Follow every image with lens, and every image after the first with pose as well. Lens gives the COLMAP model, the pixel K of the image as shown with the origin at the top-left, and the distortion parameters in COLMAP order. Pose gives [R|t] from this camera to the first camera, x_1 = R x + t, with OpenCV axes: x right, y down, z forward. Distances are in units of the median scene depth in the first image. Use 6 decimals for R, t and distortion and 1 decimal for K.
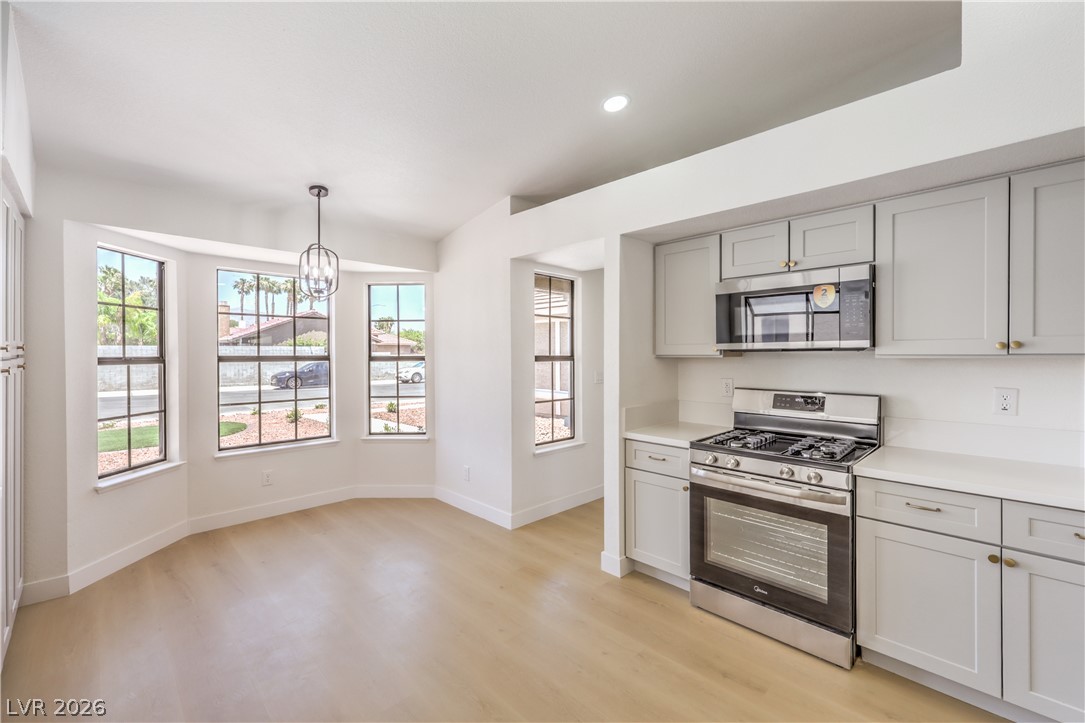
lens RADIAL K [[448.2, 0, 547.8], [0, 448.2, 351.8], [0, 0, 1]] dist [-0.001170, -0.000088]
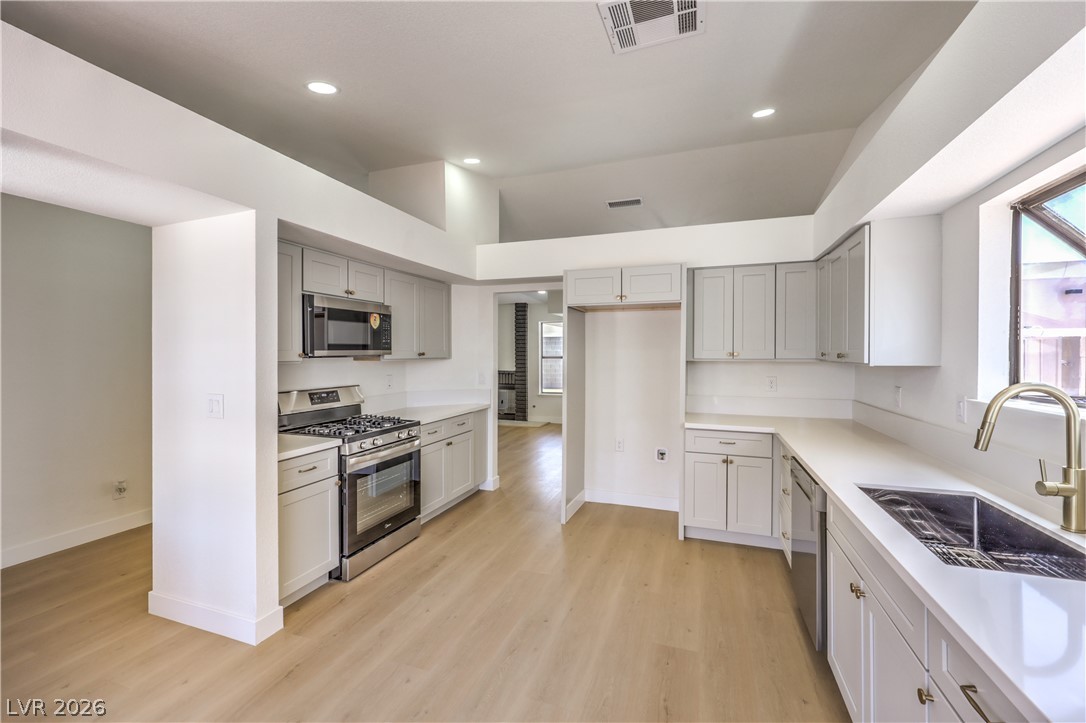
lens RADIAL K [[448.6, 0, 548.3], [0, 448.6, 351.8], [0, 0, 1]] dist [-0.001170, -0.000088]
pose [[-0.436598, 0.009606, 0.899606, -1.026932], [0.003254, 0.999953, -0.009098, -0.003361], [-0.899651, -0.001045, -0.436609, 1.157641]]
